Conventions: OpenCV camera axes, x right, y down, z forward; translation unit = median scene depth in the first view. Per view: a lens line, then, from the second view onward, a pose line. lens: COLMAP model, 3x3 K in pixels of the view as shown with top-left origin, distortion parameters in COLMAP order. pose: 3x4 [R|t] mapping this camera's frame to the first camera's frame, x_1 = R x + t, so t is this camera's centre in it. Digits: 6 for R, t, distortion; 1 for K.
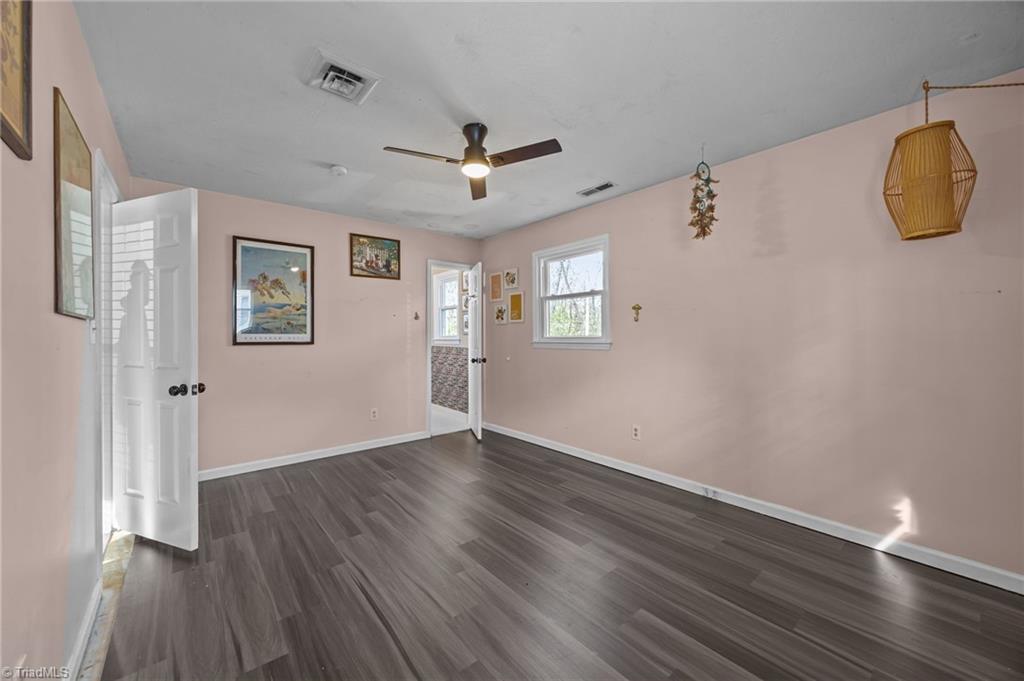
lens RADIAL K [[395.4, 0, 506.6], [0, 395.4, 335.5], [0, 0, 1]] dist [-0.000431, 0.000017]
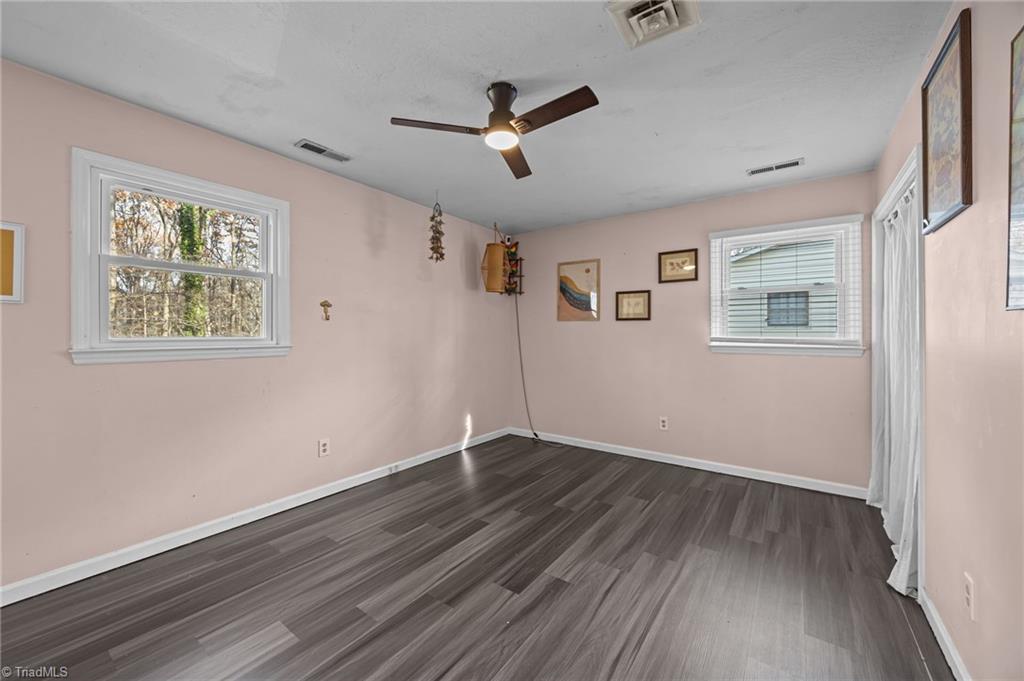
lens RADIAL K [[395.4, 0, 506.6], [0, 395.4, 335.5], [0, 0, 1]] dist [-0.000431, 0.000017]
pose [[-0.255929, 0.000863, 0.966695, -0.740983], [-0.002142, 0.999997, -0.001460, -0.001910], [-0.966693, -0.002444, -0.255926, 1.003589]]
